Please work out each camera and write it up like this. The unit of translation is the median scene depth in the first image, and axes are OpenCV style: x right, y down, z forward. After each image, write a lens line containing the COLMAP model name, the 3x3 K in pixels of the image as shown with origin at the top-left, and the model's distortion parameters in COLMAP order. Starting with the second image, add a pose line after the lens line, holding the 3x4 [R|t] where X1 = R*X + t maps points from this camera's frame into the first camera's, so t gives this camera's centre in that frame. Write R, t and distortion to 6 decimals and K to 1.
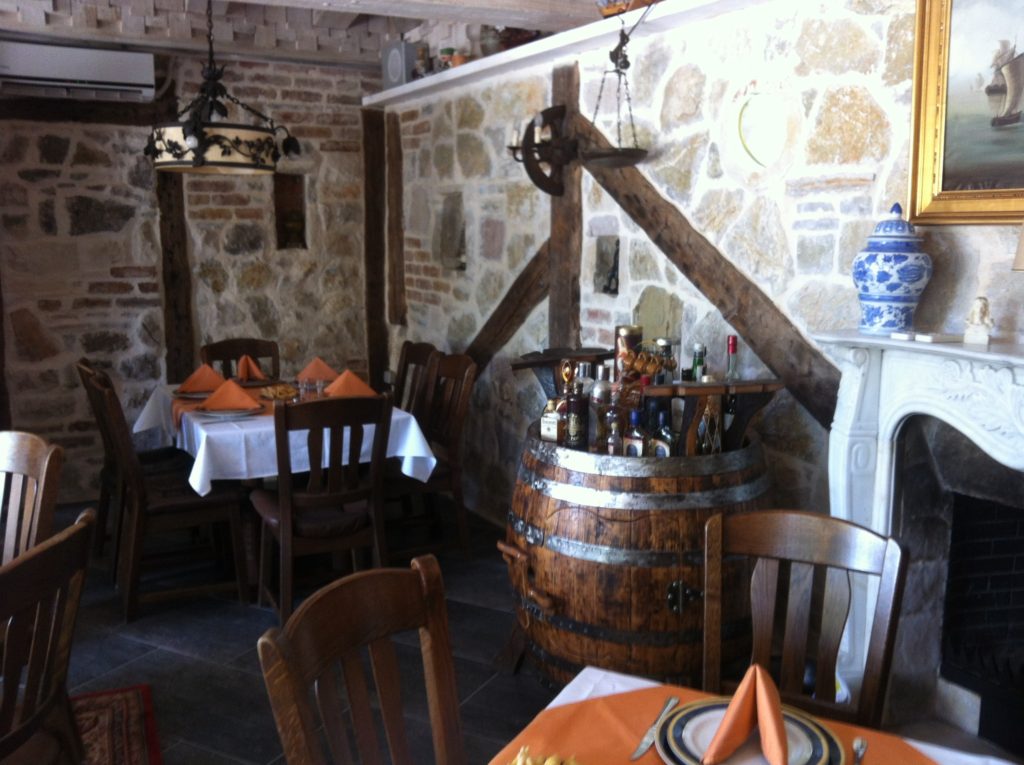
lens RADIAL K [[989.0, 0, 498.5], [0, 989.0, 381.9], [0, 0, 1]] dist [-0.000201, -0.025626]
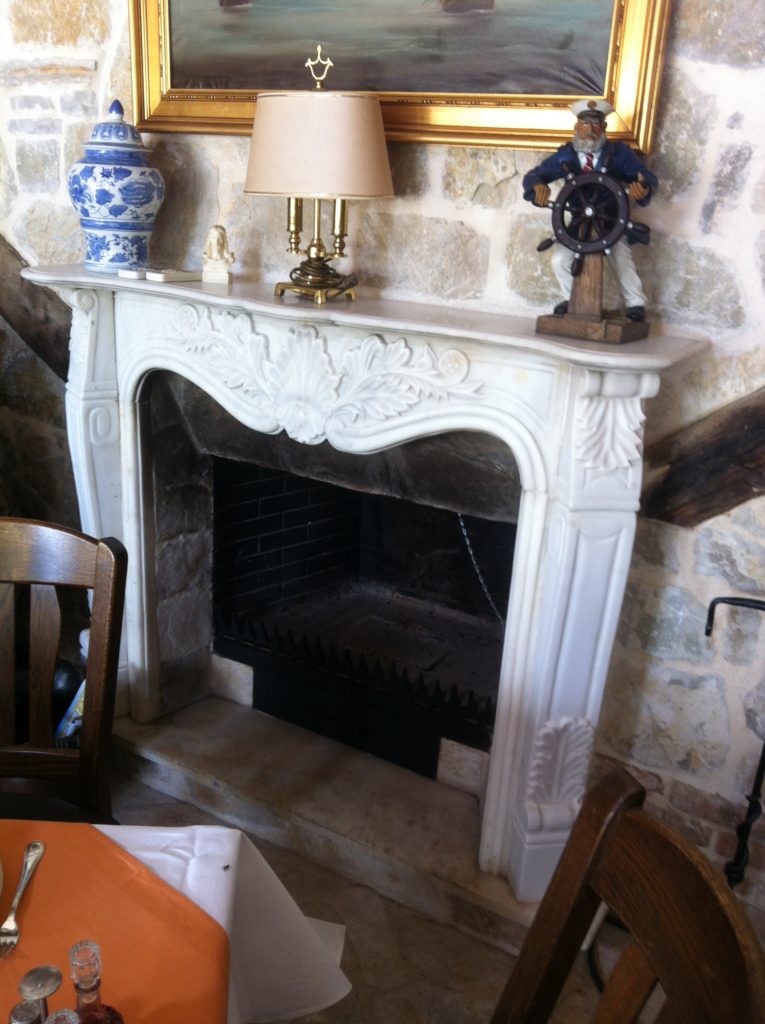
lens RADIAL K [[989.0, 0, 382.5], [0, 989.0, 512.0], [0, 0, 1]] dist [-0.000201, -0.025626]
pose [[0.861859, -0.124477, 0.491634, 0.142178], [0.024209, 0.978403, 0.205282, -0.014741], [-0.506570, -0.165022, 0.846259, 0.156633]]
